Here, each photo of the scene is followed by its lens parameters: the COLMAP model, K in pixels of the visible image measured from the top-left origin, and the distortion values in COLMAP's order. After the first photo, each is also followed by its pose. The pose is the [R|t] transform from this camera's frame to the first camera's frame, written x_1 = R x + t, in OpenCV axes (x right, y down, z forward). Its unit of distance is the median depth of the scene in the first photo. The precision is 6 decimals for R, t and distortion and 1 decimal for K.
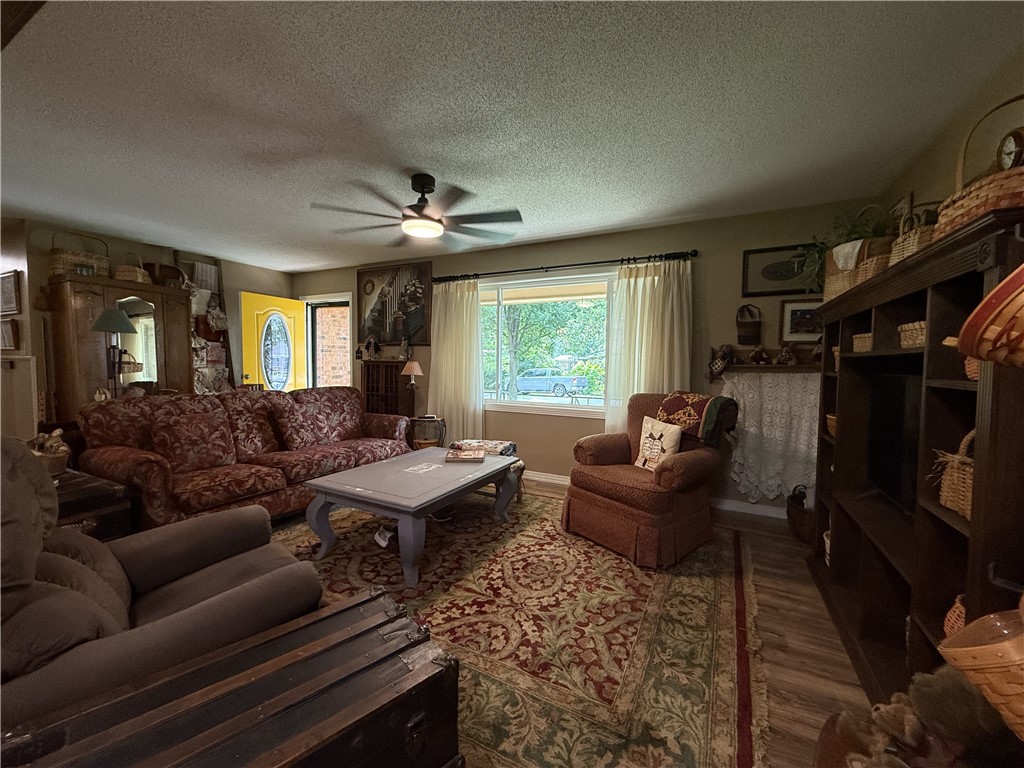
lens RADIAL K [[408.5, 0, 513.6], [0, 408.5, 384.6], [0, 0, 1]] dist [0.001447, 0.000554]
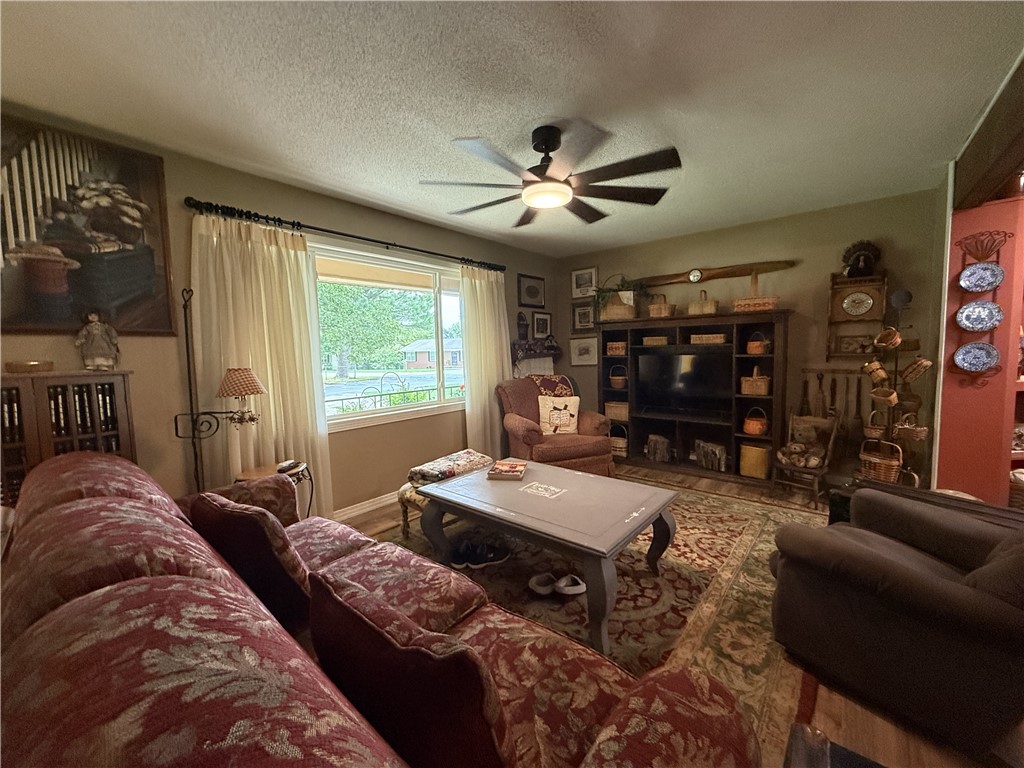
lens RADIAL K [[408.5, 0, 508.7], [0, 408.5, 383.2], [0, 0, 1]] dist [0.001447, 0.000554]
pose [[0.218108, -0.098815, 0.970909, -1.011230], [0.080749, 0.993277, 0.082952, -0.082259], [-0.972578, 0.060307, 0.224621, 0.869476]]
